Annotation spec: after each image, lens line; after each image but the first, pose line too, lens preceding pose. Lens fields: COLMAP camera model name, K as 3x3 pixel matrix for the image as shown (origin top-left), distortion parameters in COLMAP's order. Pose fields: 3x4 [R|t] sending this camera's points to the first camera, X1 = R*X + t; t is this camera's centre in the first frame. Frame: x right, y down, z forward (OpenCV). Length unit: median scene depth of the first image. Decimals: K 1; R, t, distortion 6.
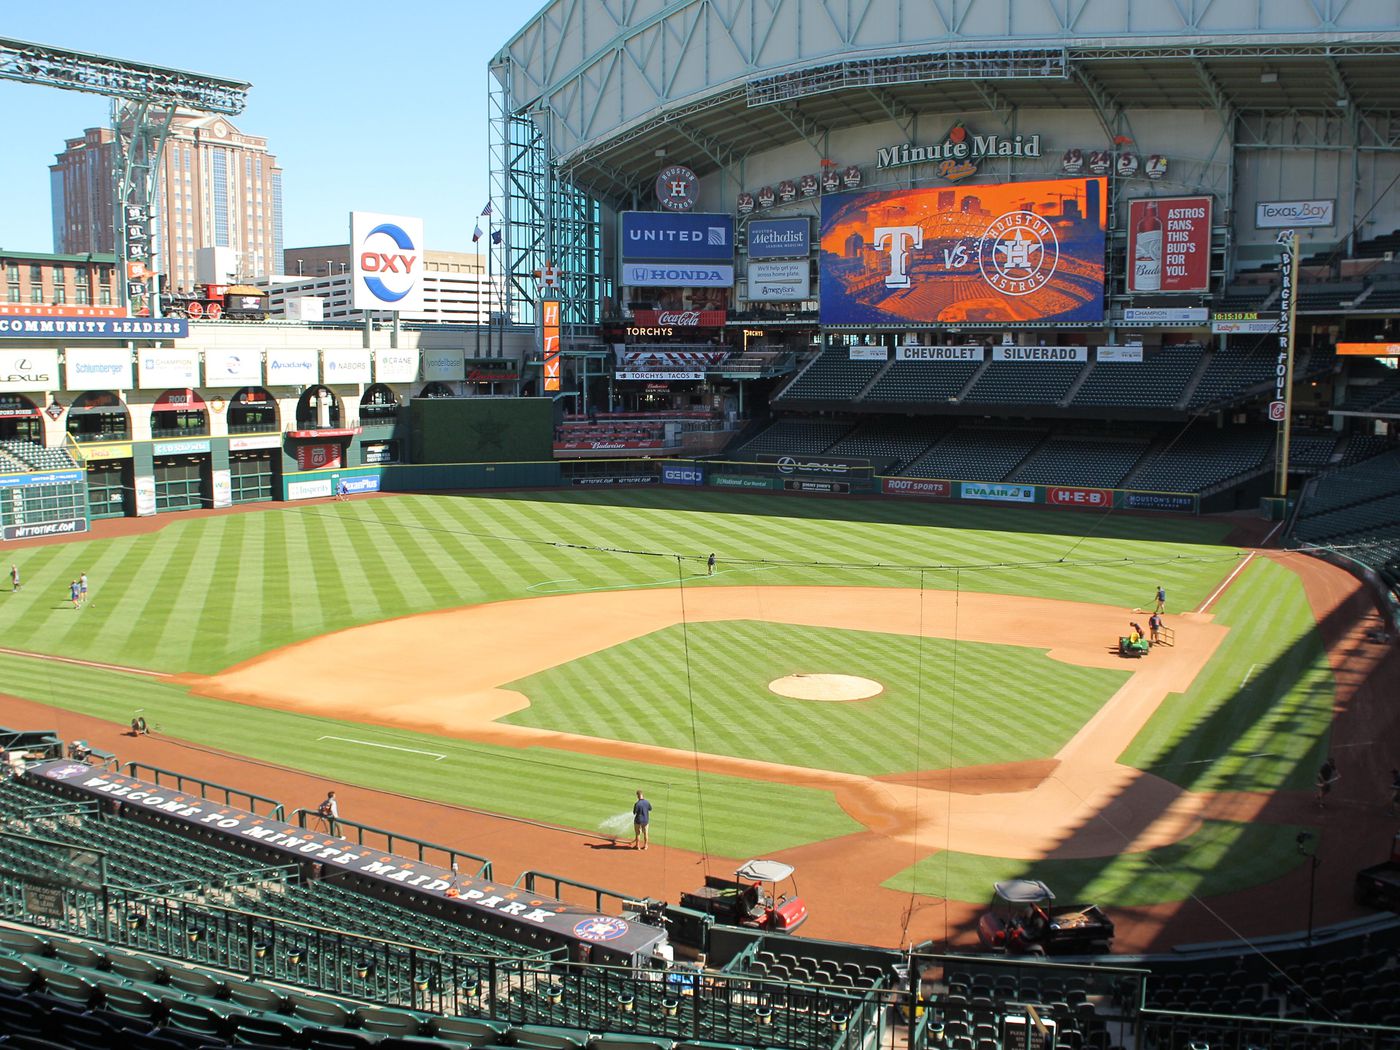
lens RADIAL K [[1436.4, 0, 687.2], [0, 1436.4, 532.0], [0, 0, 1]] dist [-0.029406, 0.000000]
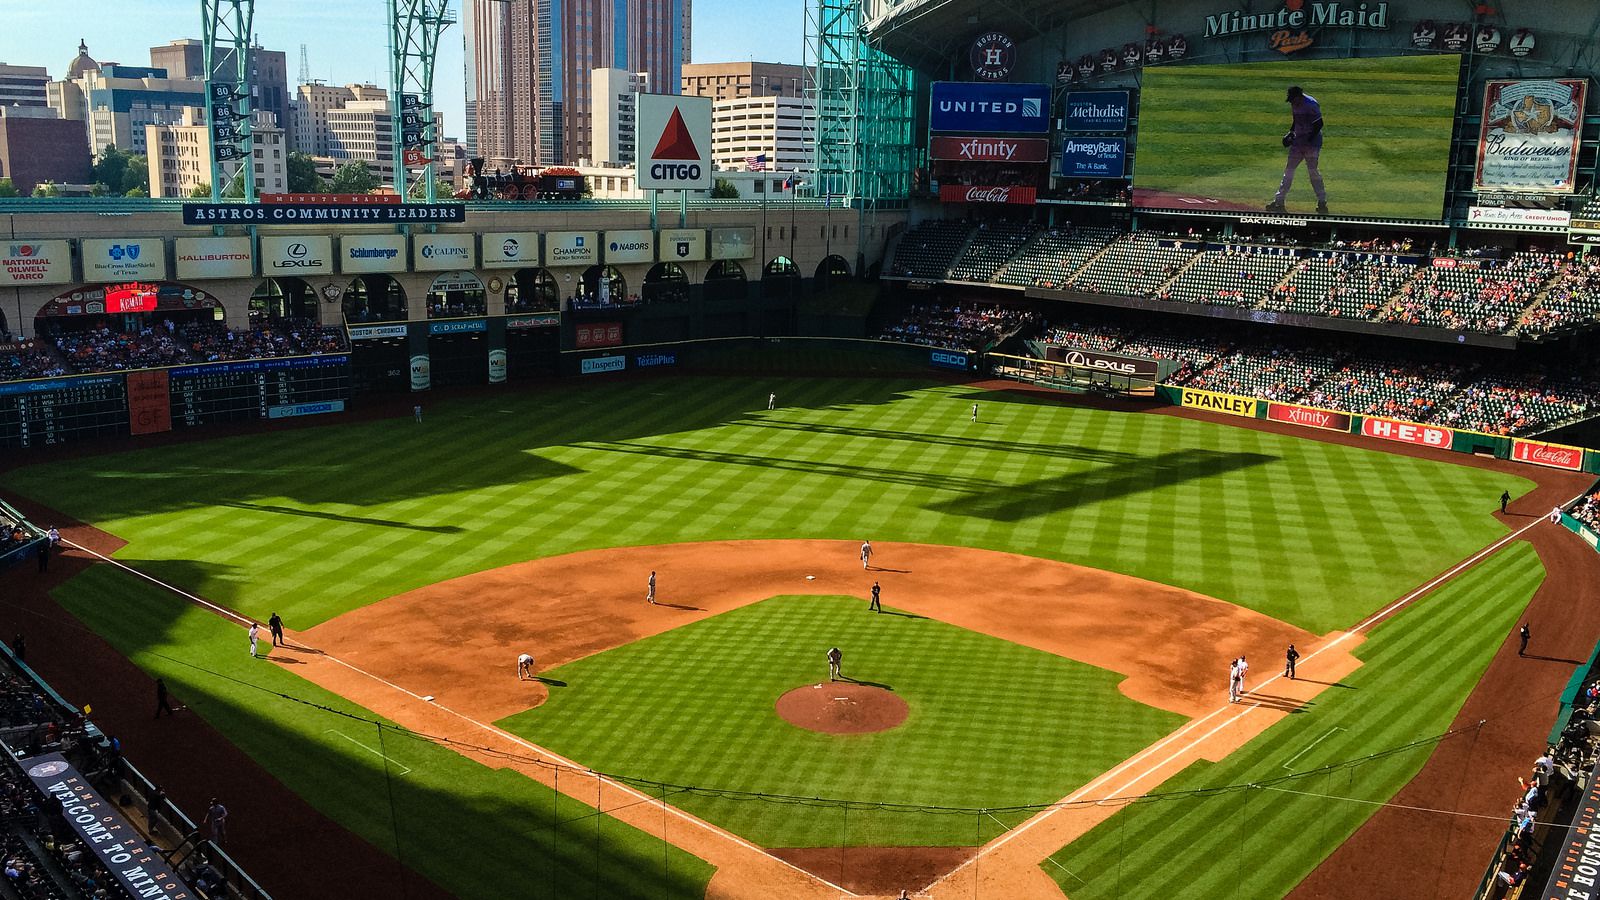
lens RADIAL K [[1436.9, 0, 793.9], [0, 1436.9, 451.9], [0, 0, 1]] dist [0.090636, -0.055708]
pose [[0.973261, 0.066736, -0.219795, 0.105332], [-0.049431, 0.995297, 0.083314, -0.058145], [0.224321, -0.070222, 0.971982, 0.019409]]
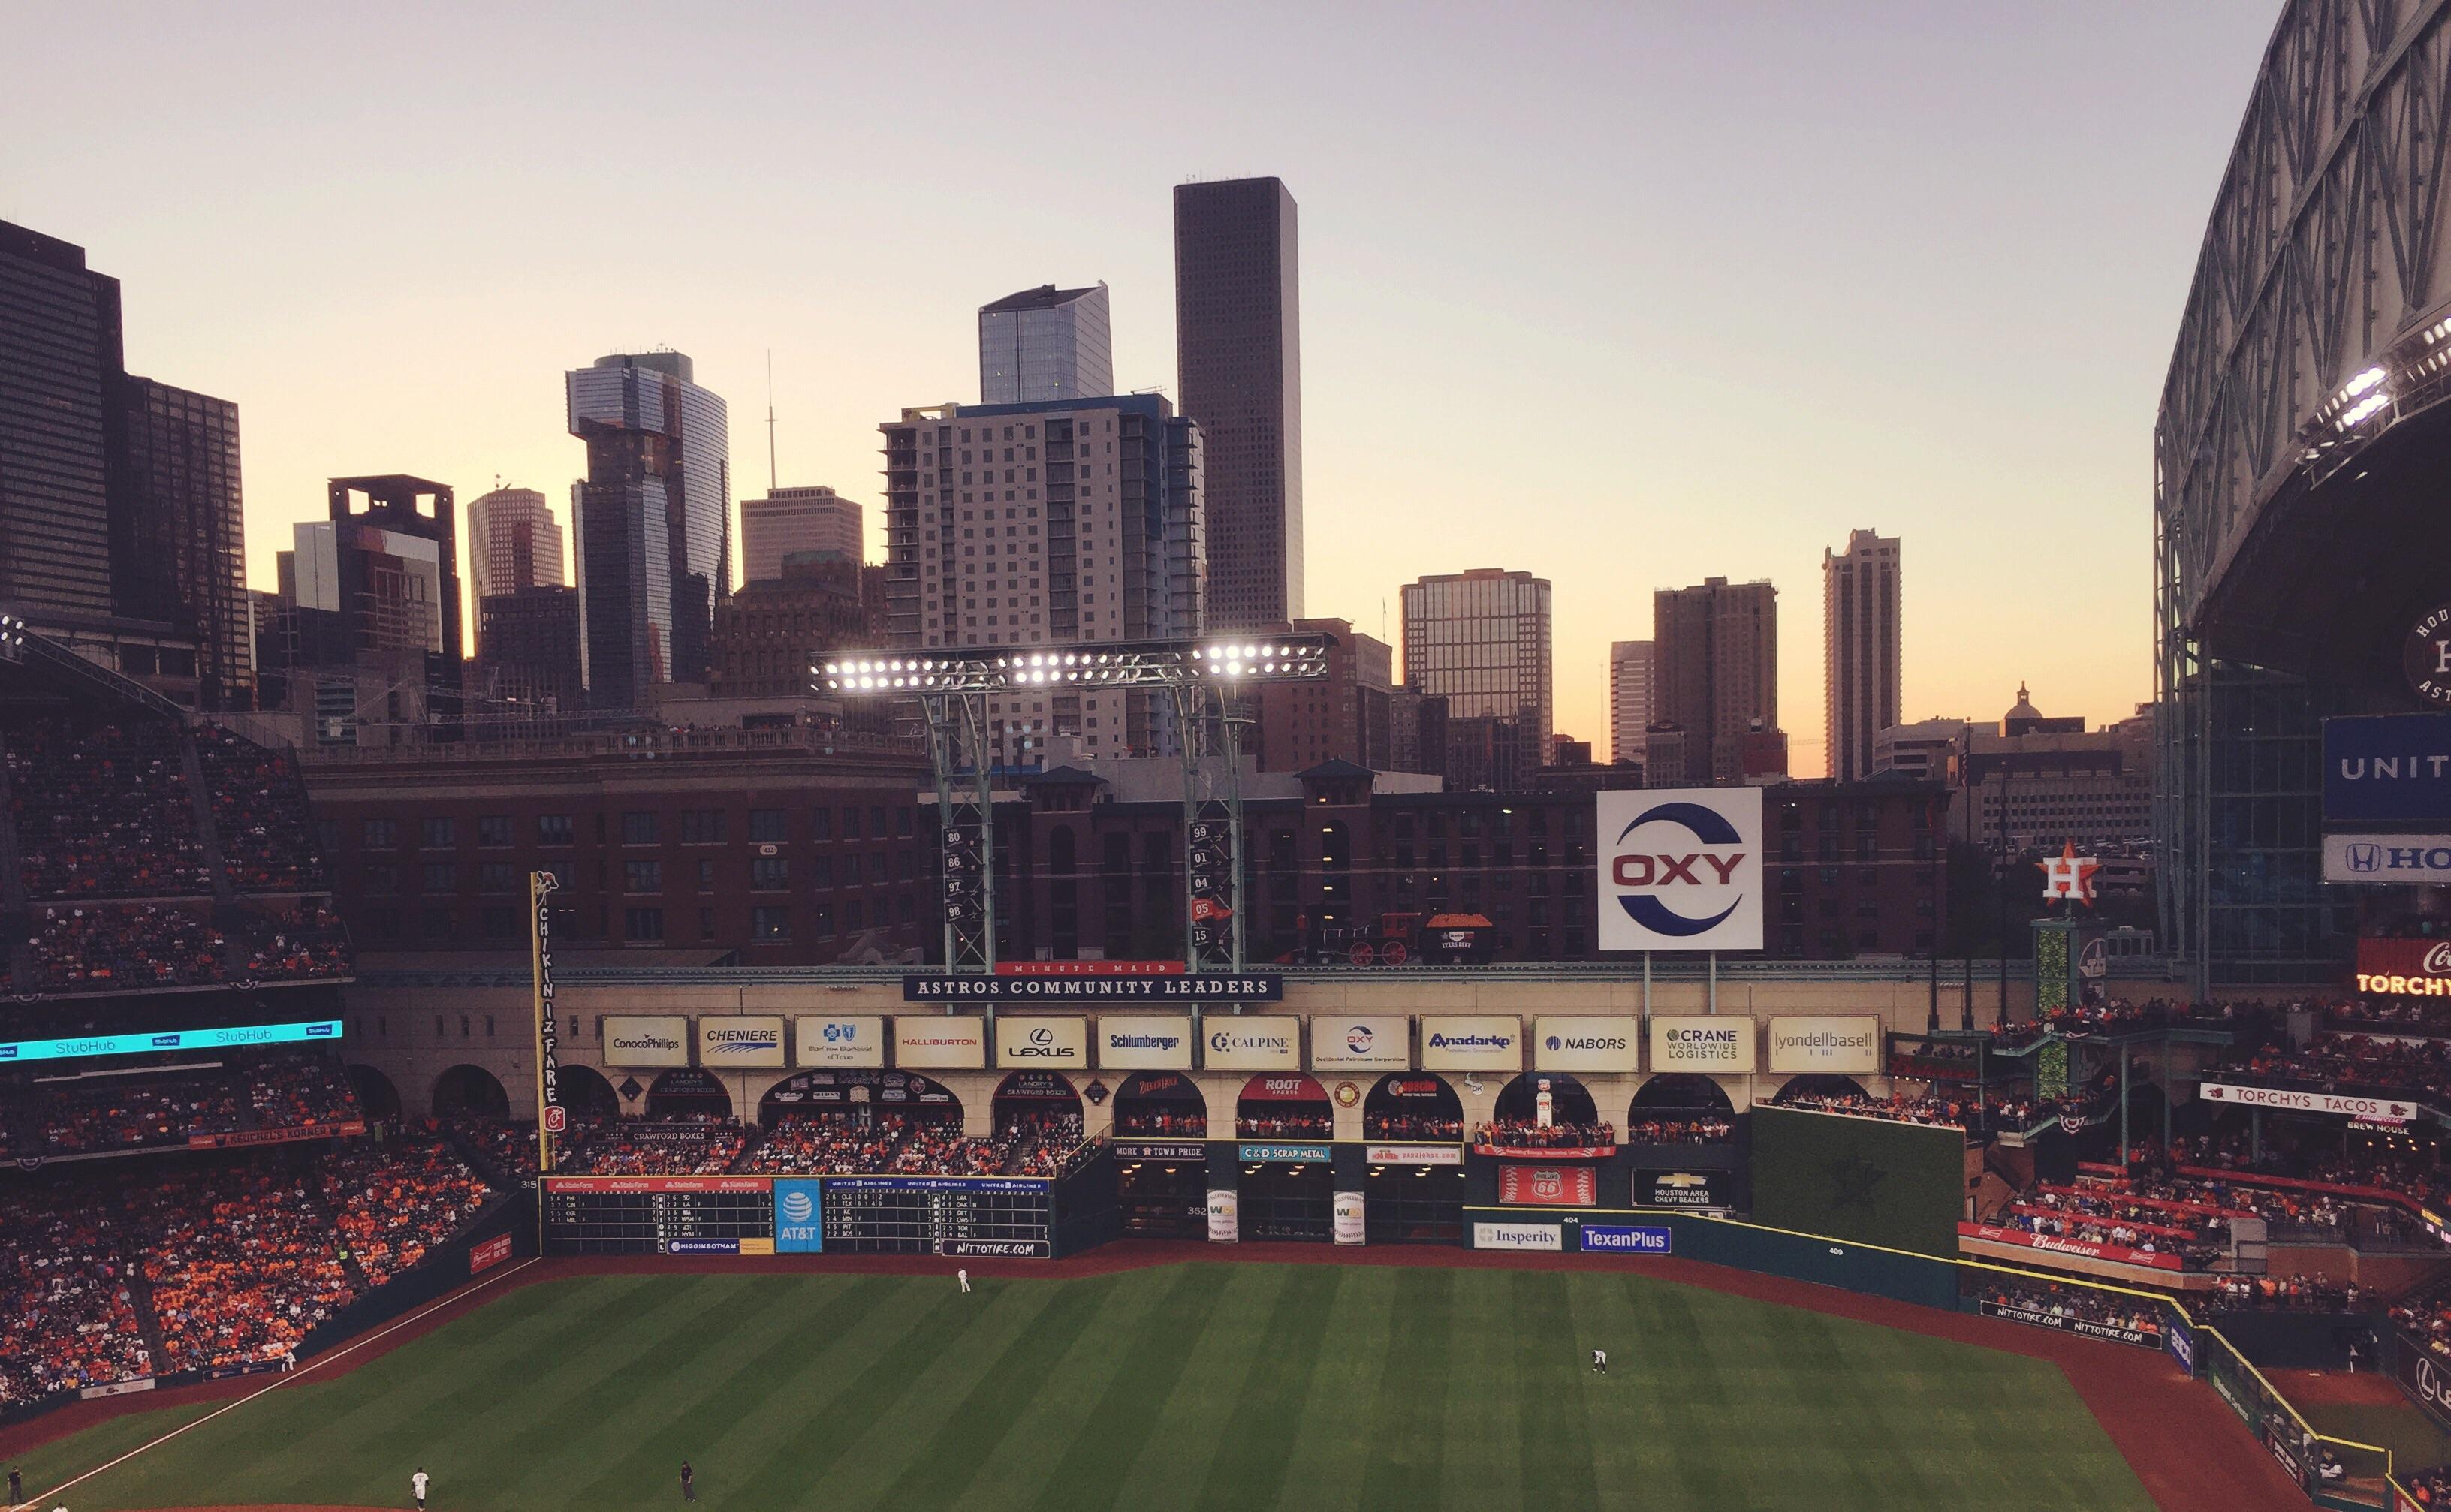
lens RADIAL K [[2101.8, 0, 1229.2], [0, 2101.8, 965.9], [0, 0, 1]] dist [0.049358, -0.030613]
pose [[0.364546, 0.057063, -0.929435, 0.501188], [-0.092728, 0.995384, 0.024742, -0.147794], [0.926557, 0.077165, 0.368155, 0.502646]]
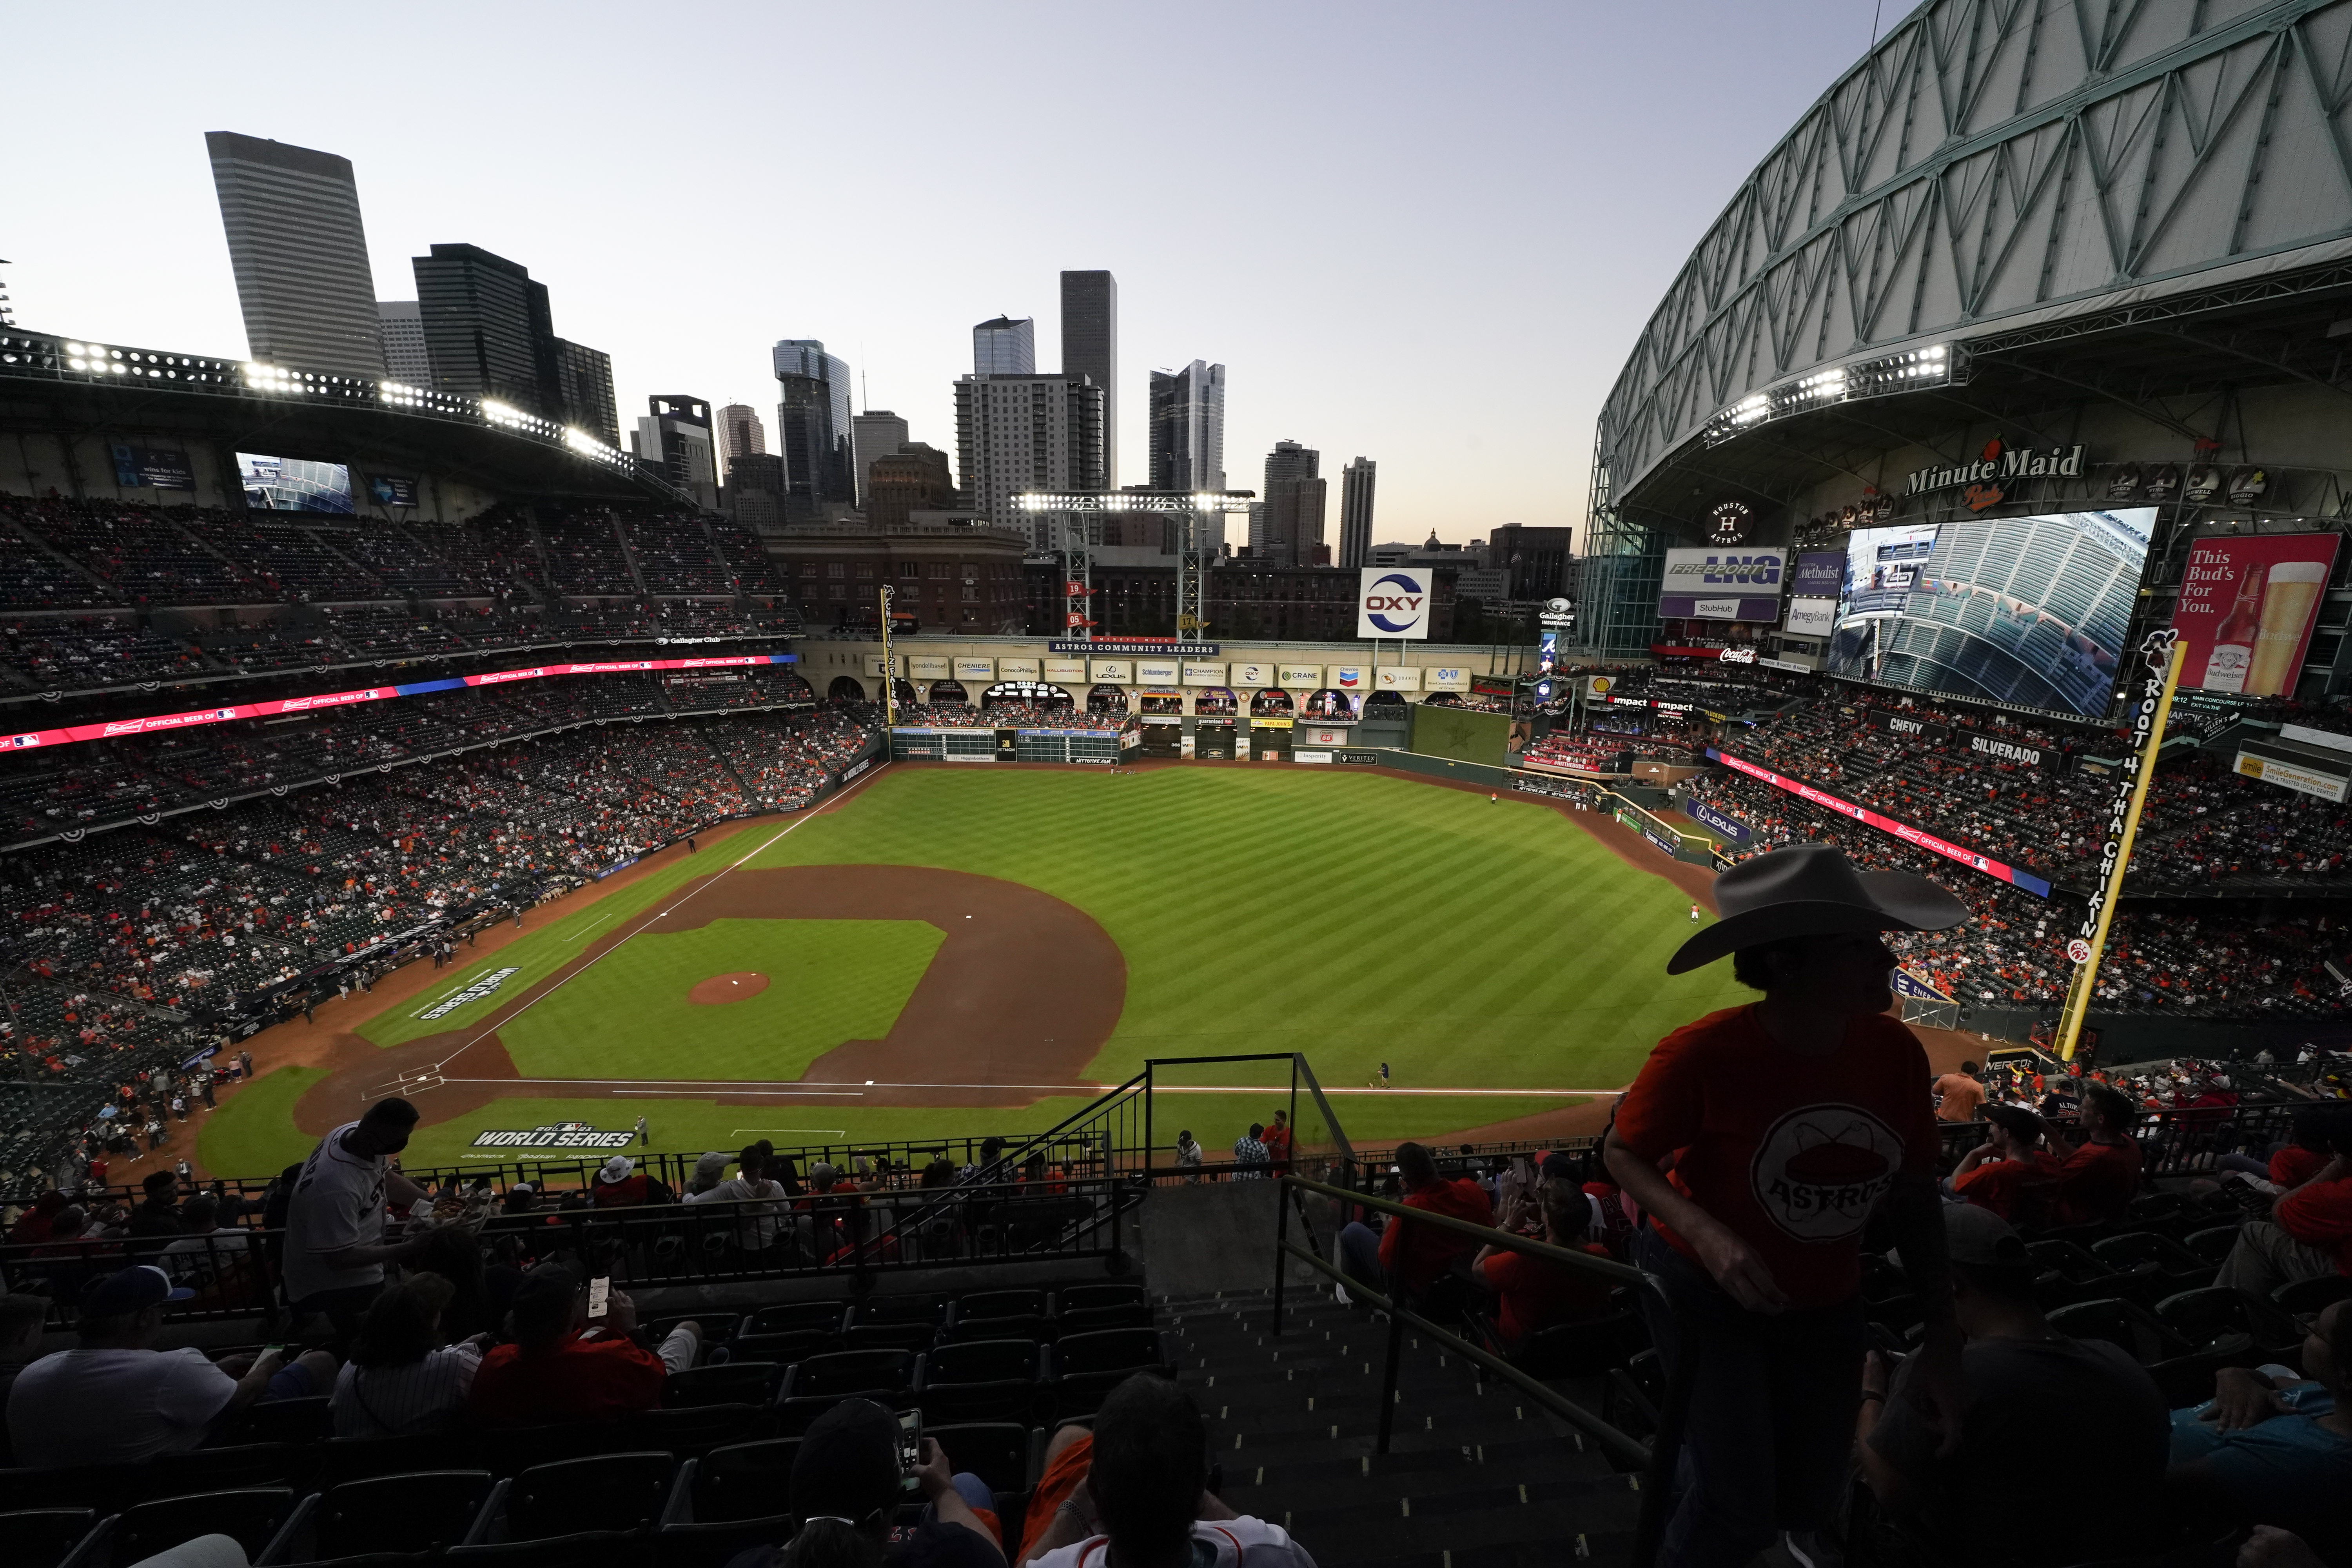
lens RADIAL K [[897.1, 0, 1161.2], [0, 897.1, 809.0], [0, 0, 1]] dist [-0.003065, -0.000693]
pose [[0.469862, 0.226043, -0.853308, 0.443839], [-0.119920, 0.974042, 0.191993, -0.129522], [0.874556, 0.012119, 0.484772, 0.380796]]
